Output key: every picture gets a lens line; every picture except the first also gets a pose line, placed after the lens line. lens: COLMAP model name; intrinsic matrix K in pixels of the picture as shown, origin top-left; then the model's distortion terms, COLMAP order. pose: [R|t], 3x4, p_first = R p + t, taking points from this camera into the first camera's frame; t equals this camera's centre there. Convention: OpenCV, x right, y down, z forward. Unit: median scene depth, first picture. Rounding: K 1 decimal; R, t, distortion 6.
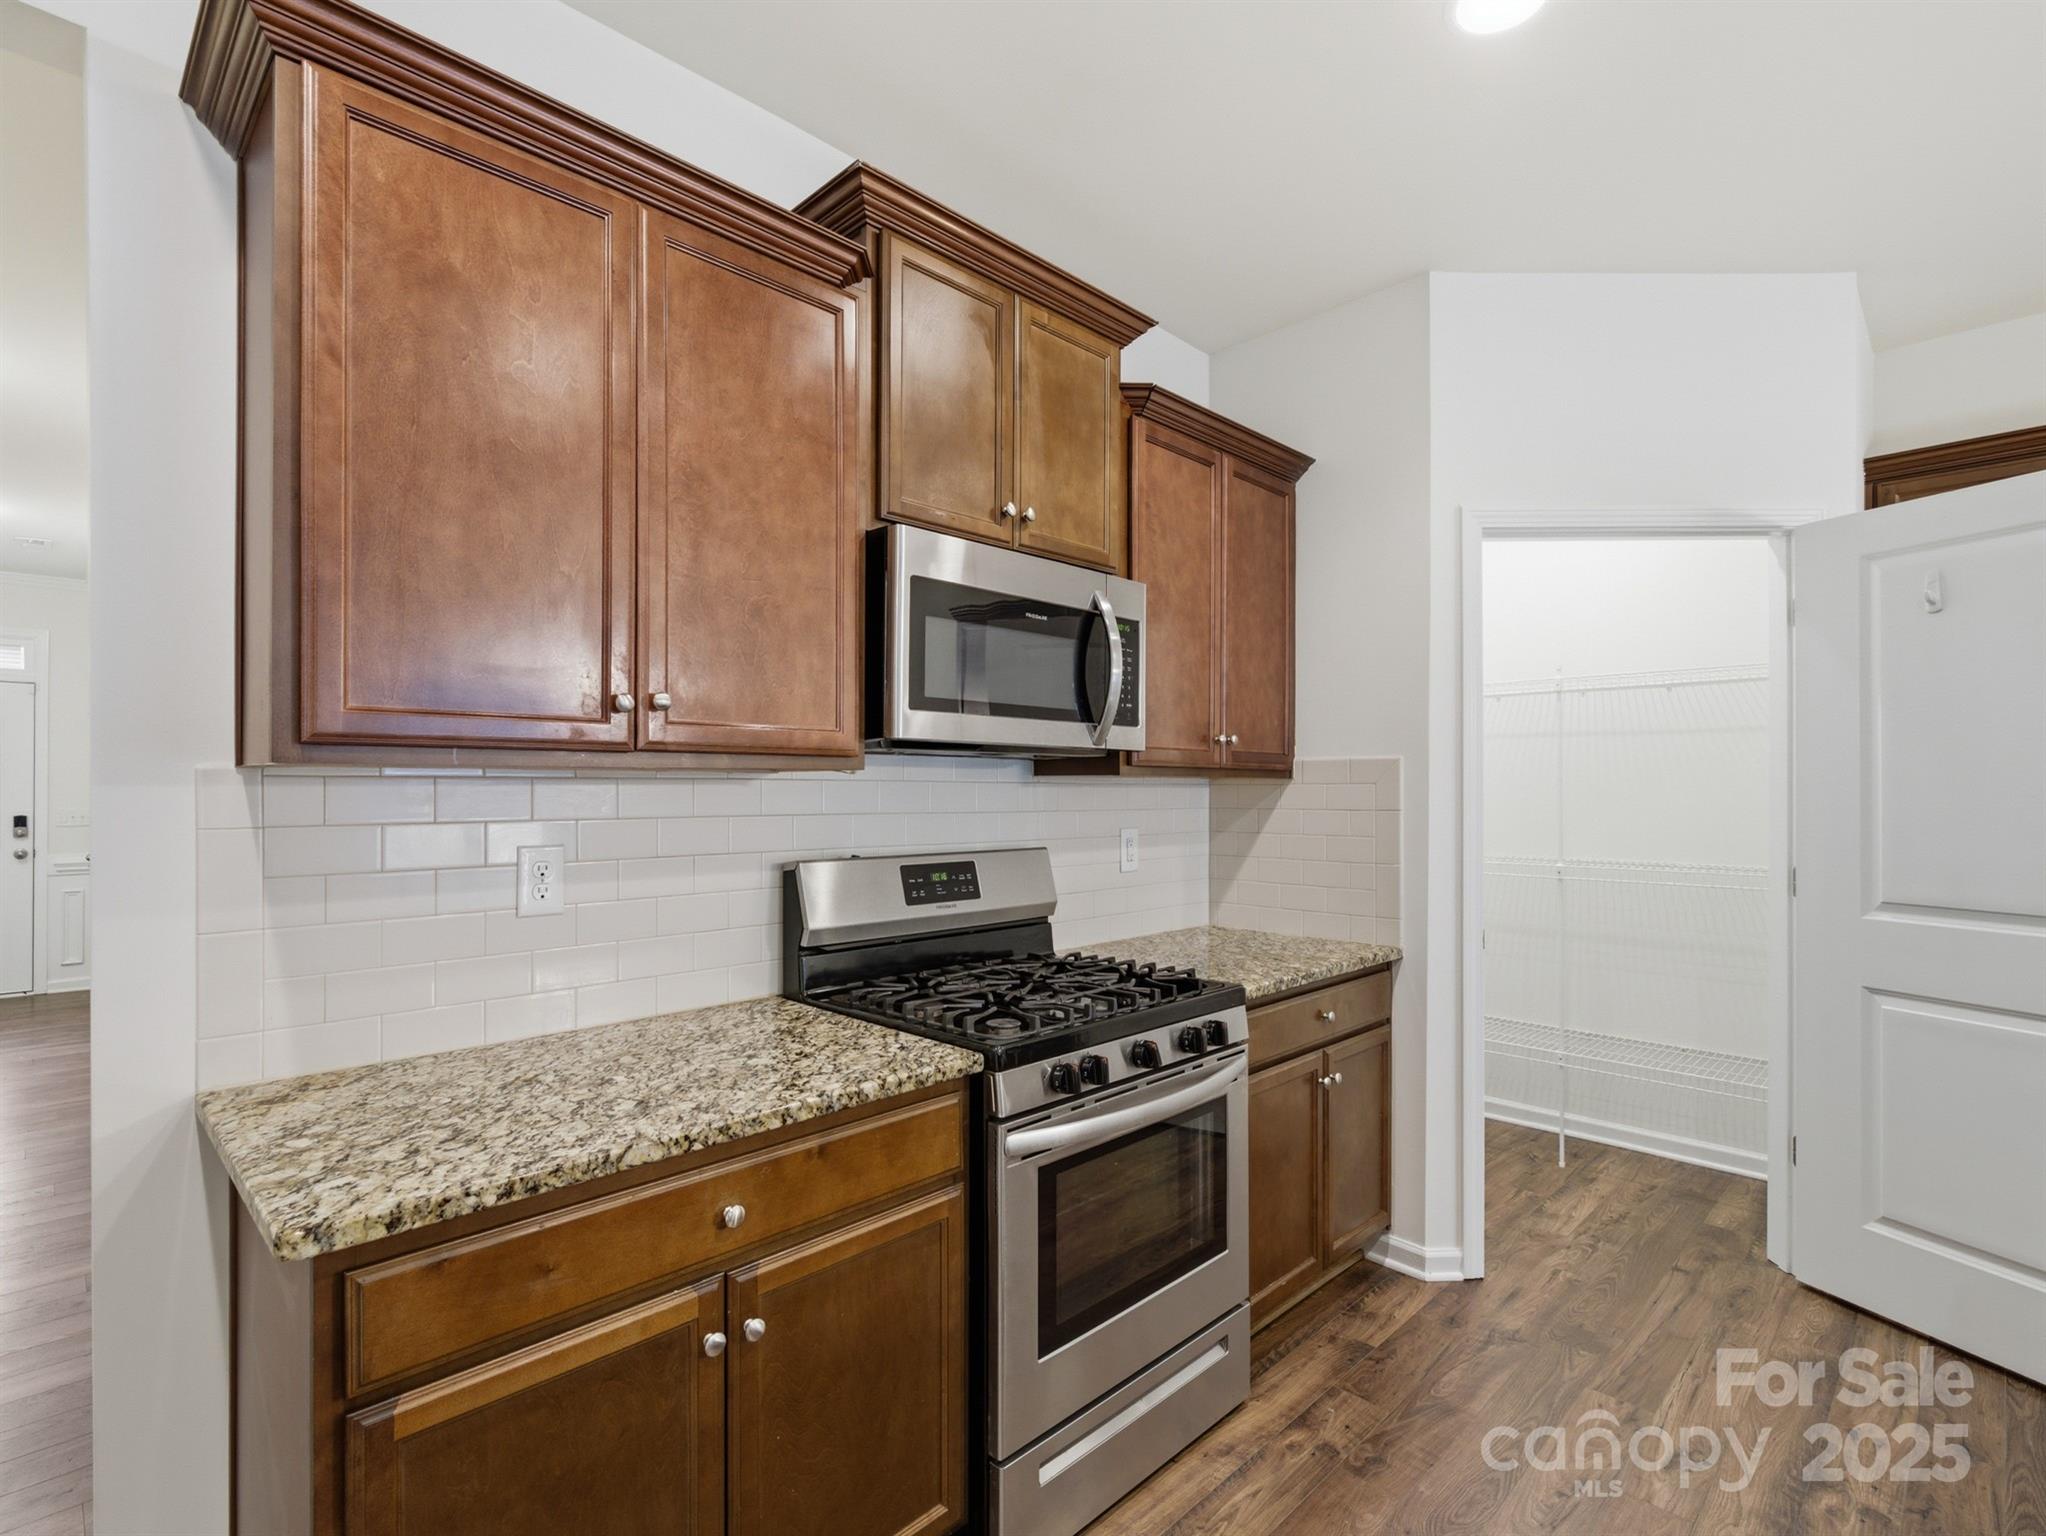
lens RADIAL K [[988.2, 0, 1009.8], [0, 988.2, 788.7], [0, 0, 1]] dist [0.001524, -0.001039]
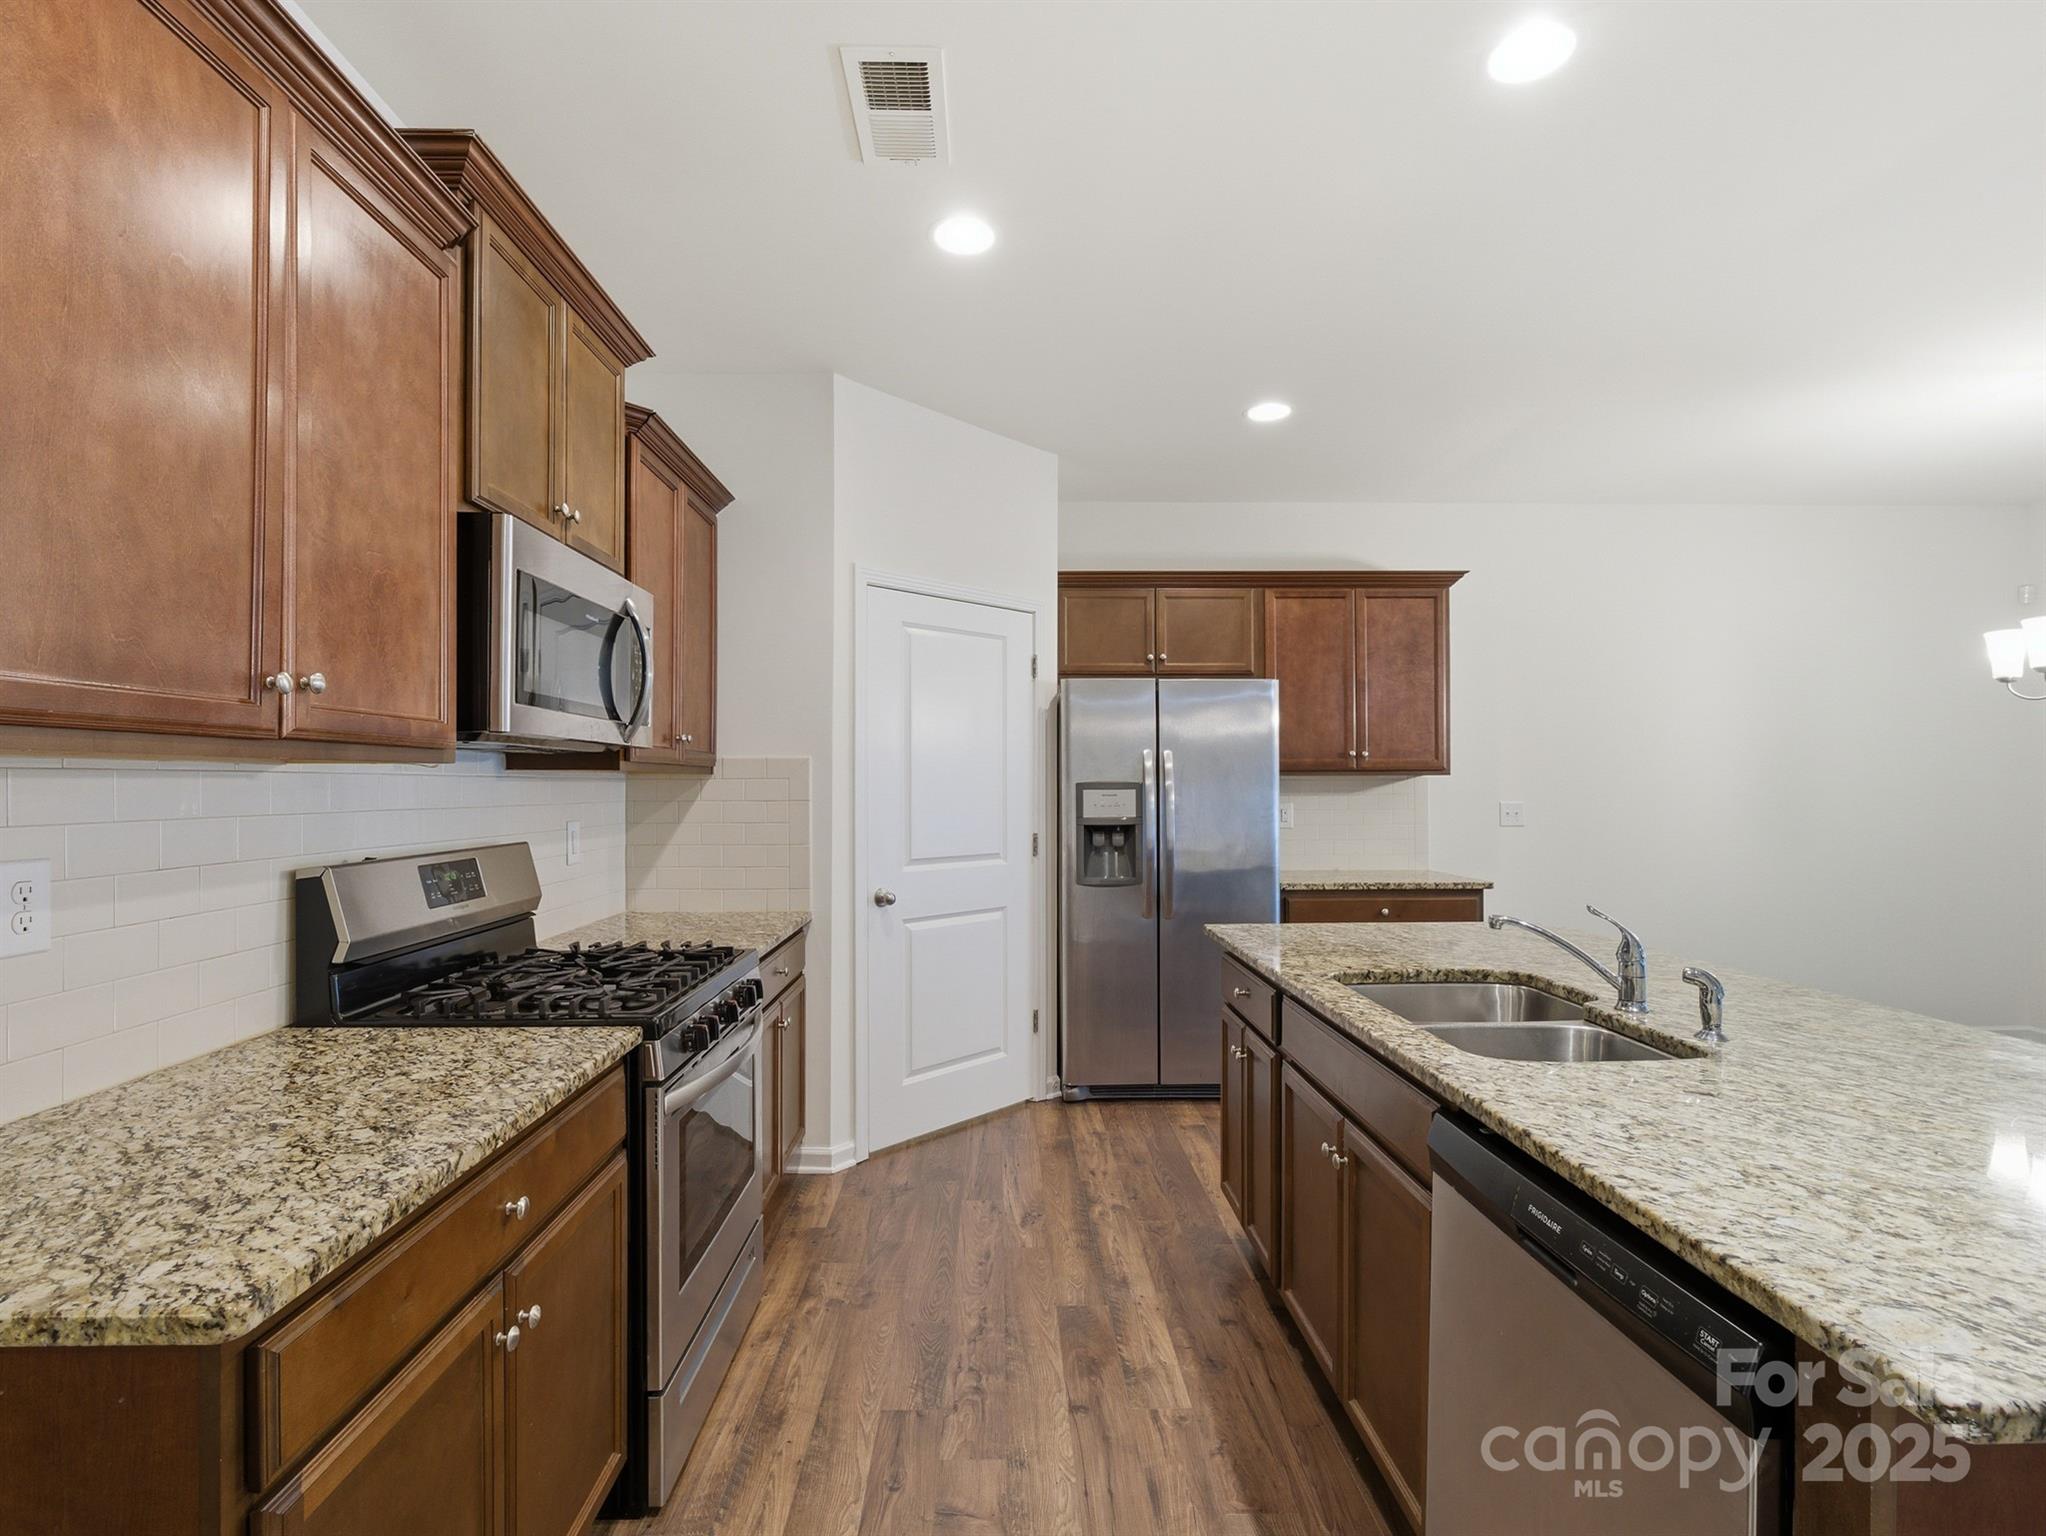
lens RADIAL K [[971.1, 0, 1014.4], [0, 971.1, 784.4], [0, 0, 1]] dist [-0.002301, -0.000495]
pose [[0.691409, -0.000859, 0.722463, -0.446474], [-0.000256, 0.999999, 0.001434, -0.000287], [-0.722464, -0.001176, 0.691408, -0.031393]]
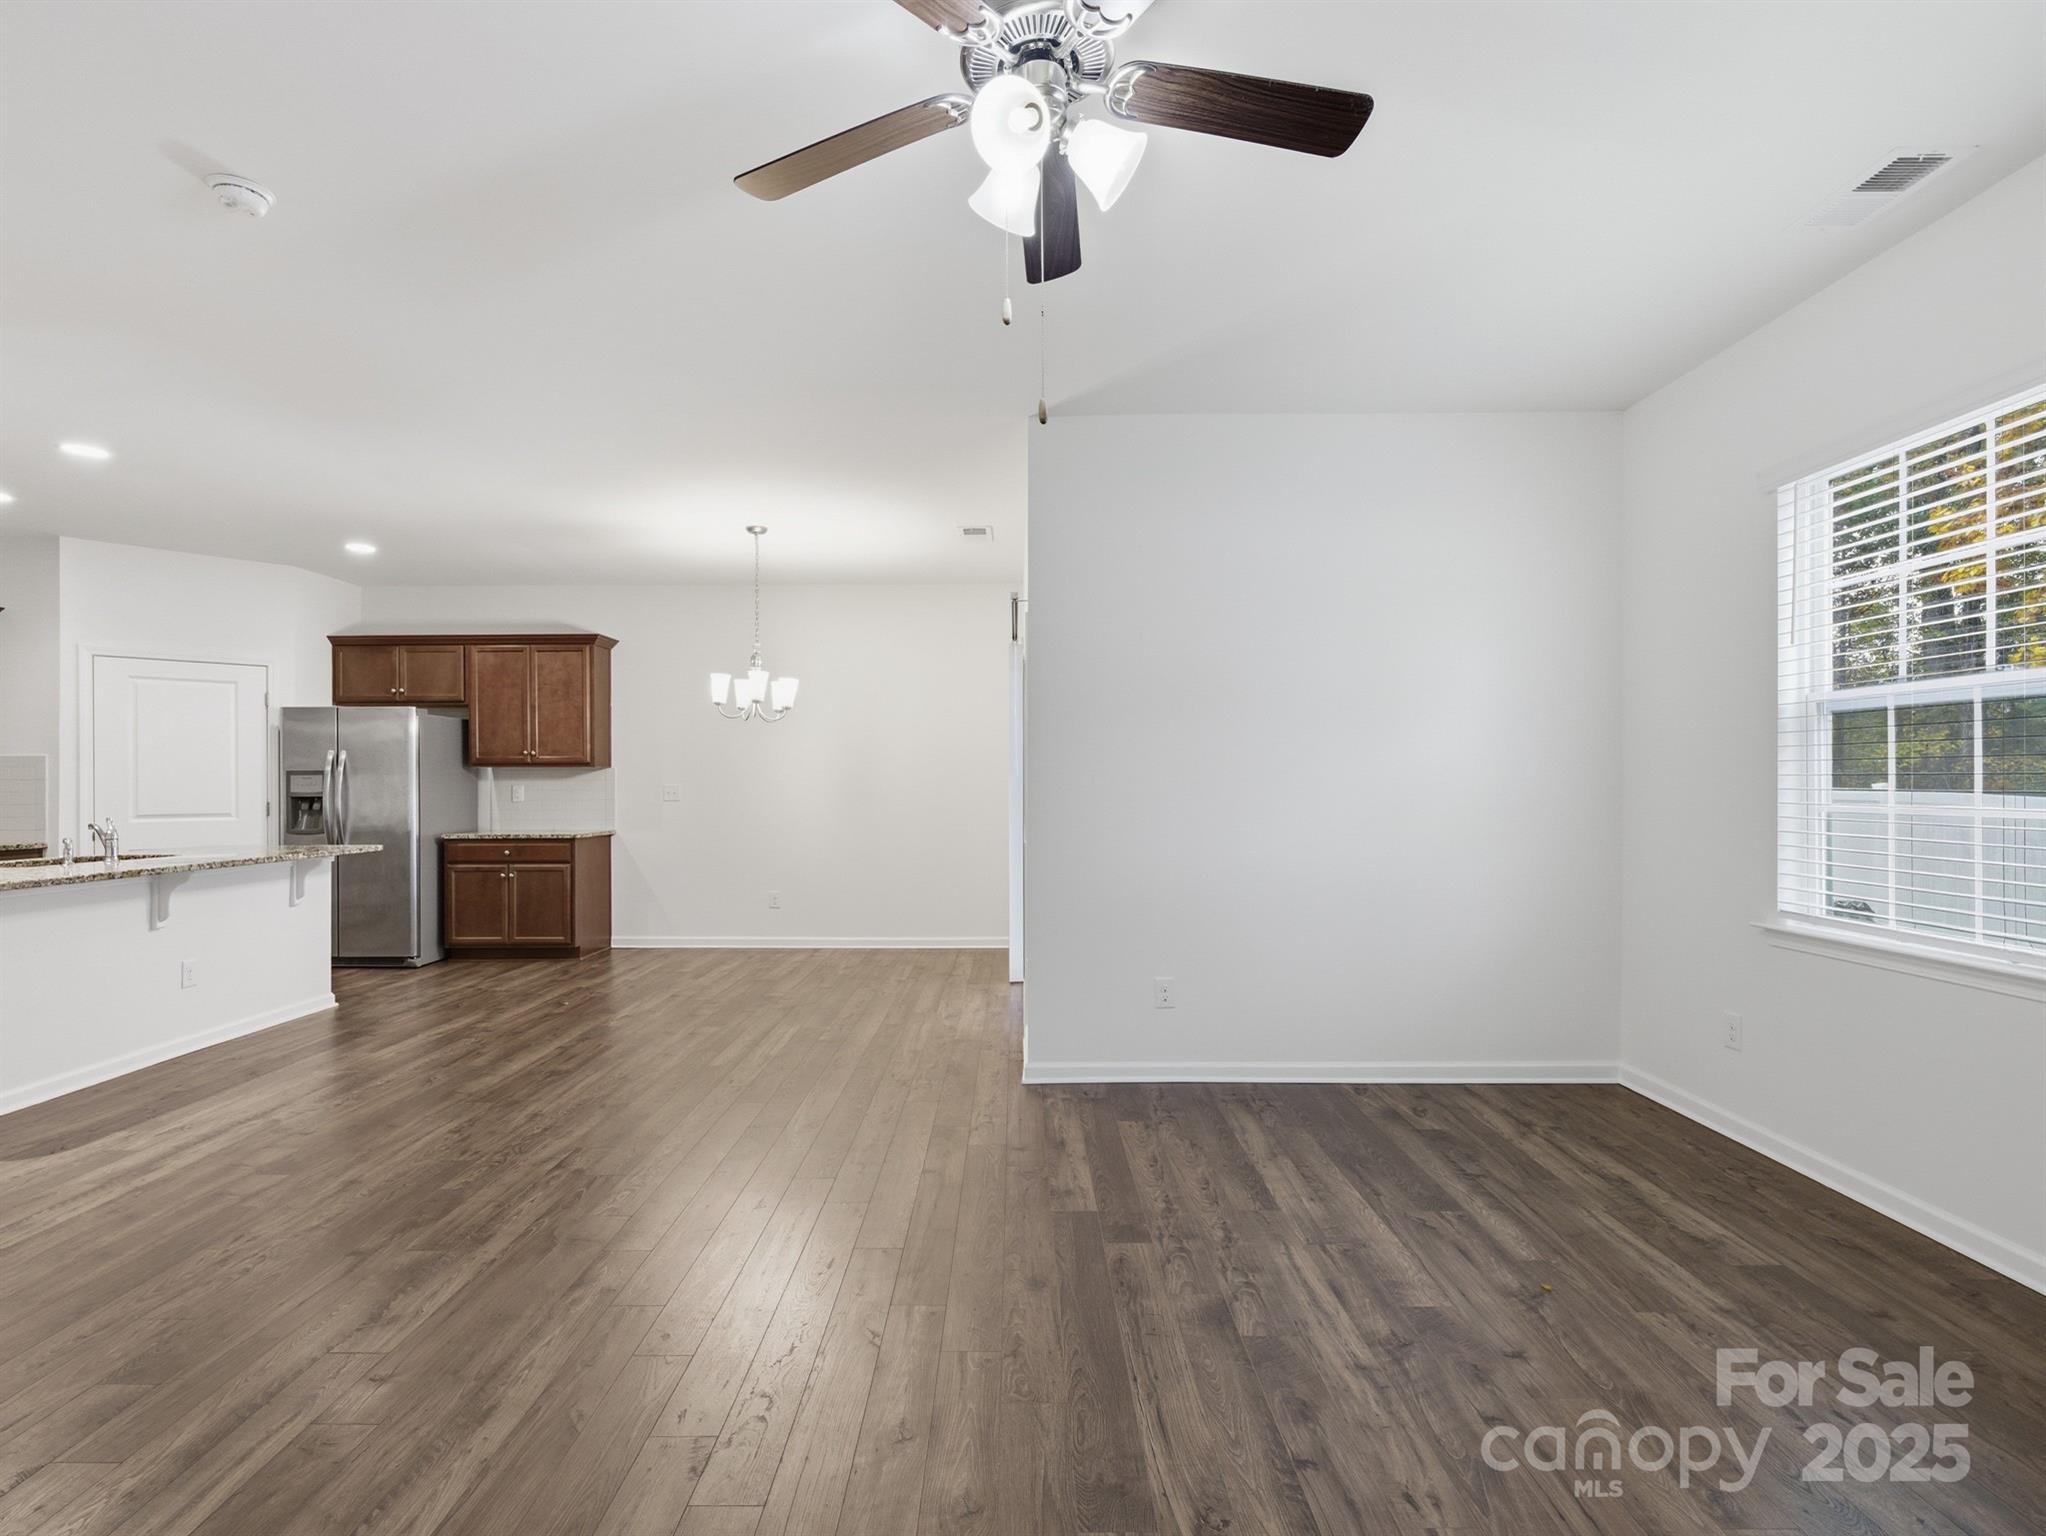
lens RADIAL K [[971.1, 0, 1014.4], [0, 971.1, 784.4], [0, 0, 1]] dist [-0.002301, -0.000495]
pose [[0.706271, -0.002390, 0.707938, 0.573647], [-0.000570, 0.999992, 0.003945, 0.032658], [-0.707941, -0.003190, 0.706264, -2.950663]]
